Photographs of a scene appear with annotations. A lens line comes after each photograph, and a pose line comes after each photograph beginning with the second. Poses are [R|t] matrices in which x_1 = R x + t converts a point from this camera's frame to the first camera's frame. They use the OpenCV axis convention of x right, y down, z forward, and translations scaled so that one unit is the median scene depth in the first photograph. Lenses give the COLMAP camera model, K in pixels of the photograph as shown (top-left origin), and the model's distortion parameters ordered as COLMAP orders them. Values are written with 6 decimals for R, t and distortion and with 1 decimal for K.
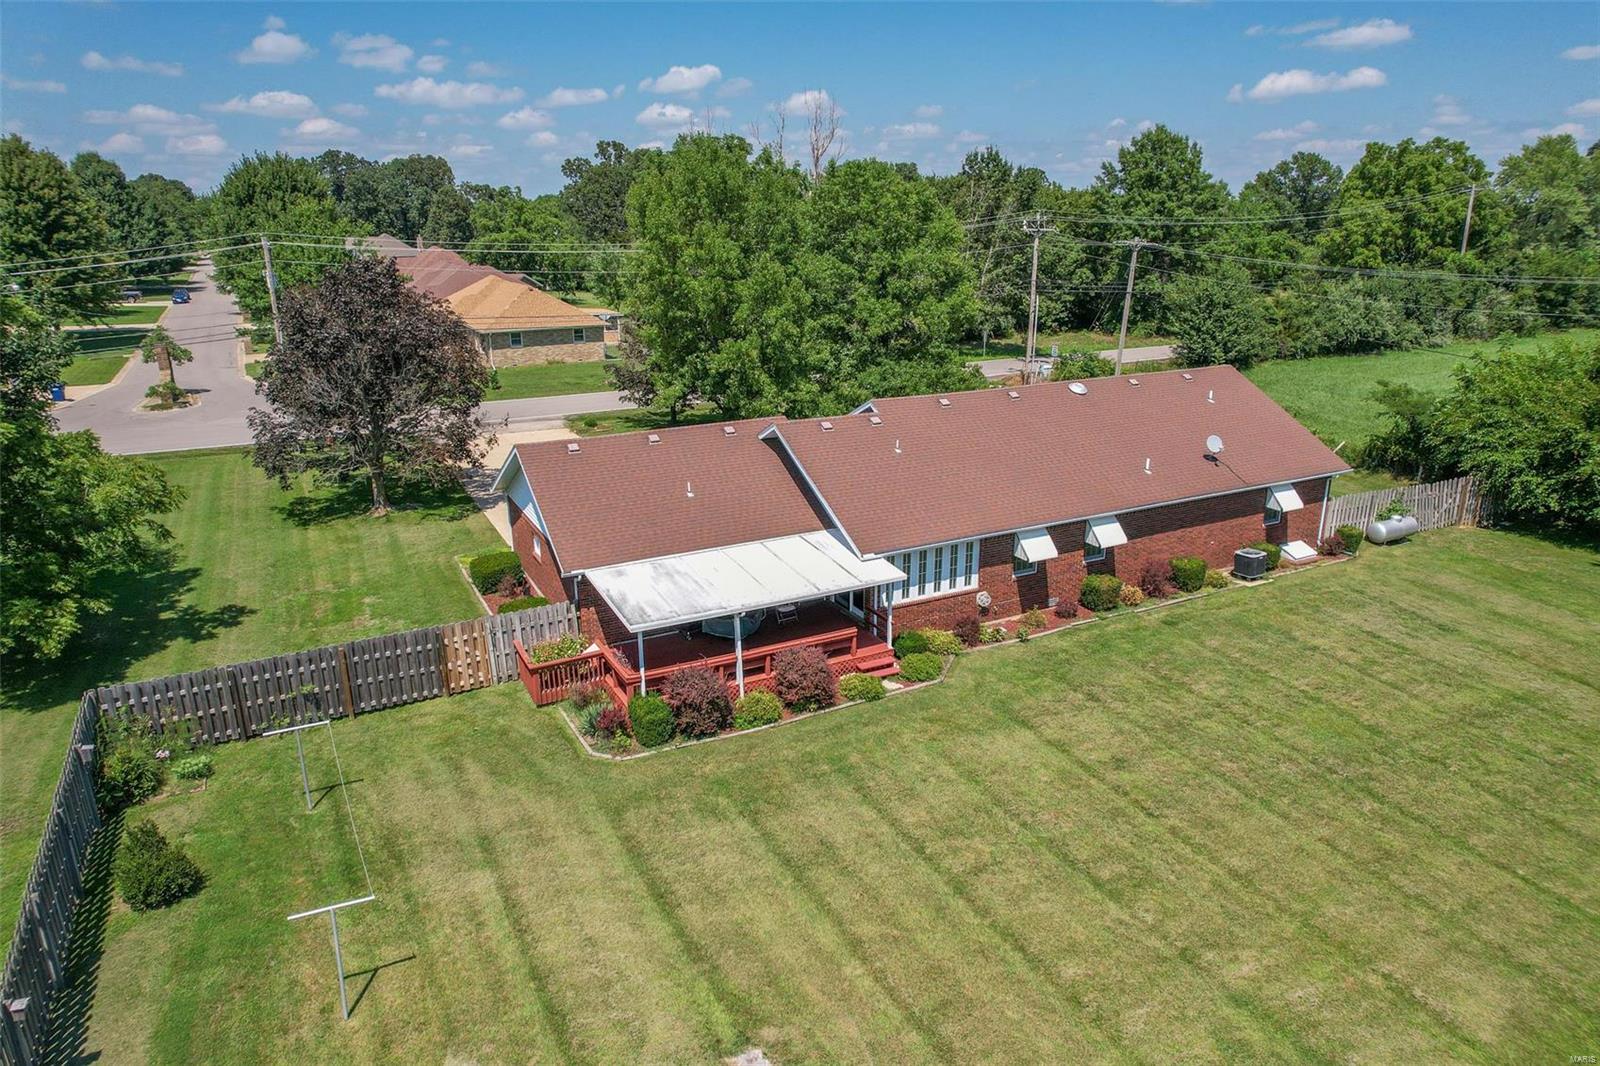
lens RADIAL K [[1022.0, 0, 808.3], [0, 1022.0, 528.0], [0, 0, 1]] dist [-0.090794, 0.084288]
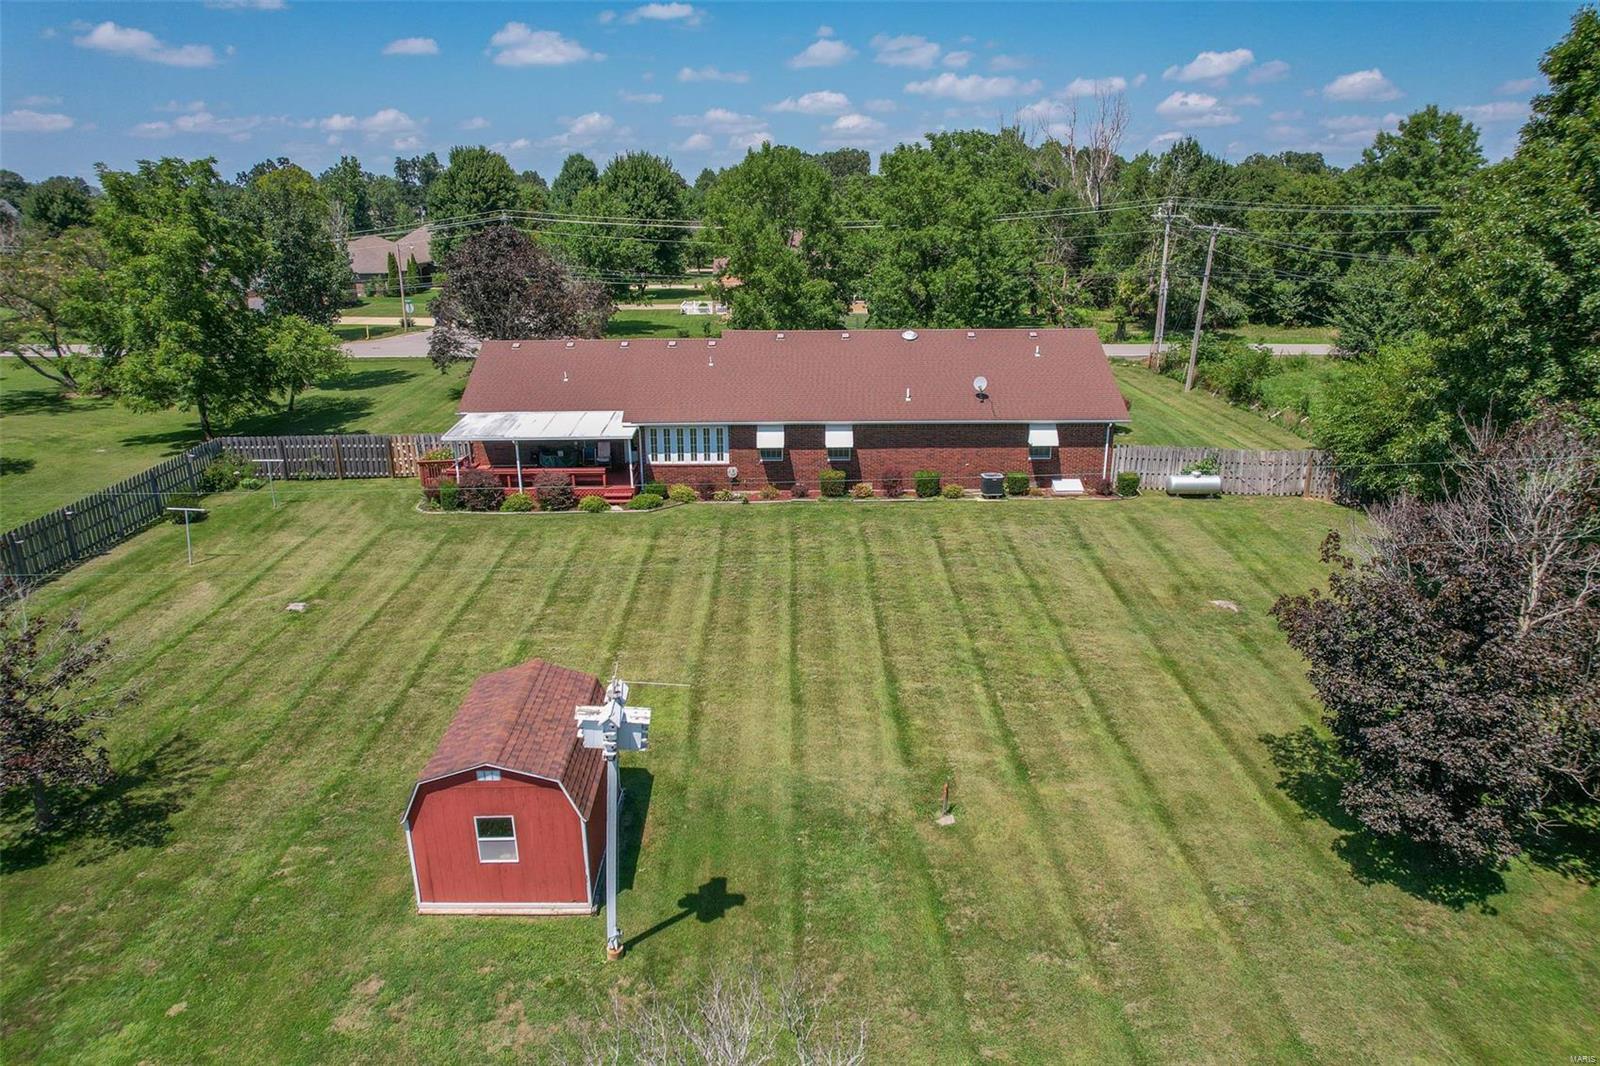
lens RADIAL K [[1022.0, 0, 808.3], [0, 1022.0, 528.0], [0, 0, 1]] dist [-0.090794, 0.084288]
pose [[0.894102, 0.136796, -0.426460, 0.874710], [-0.133685, 0.990318, 0.037385, 0.080007], [0.427446, 0.023586, 0.903733, -0.208715]]
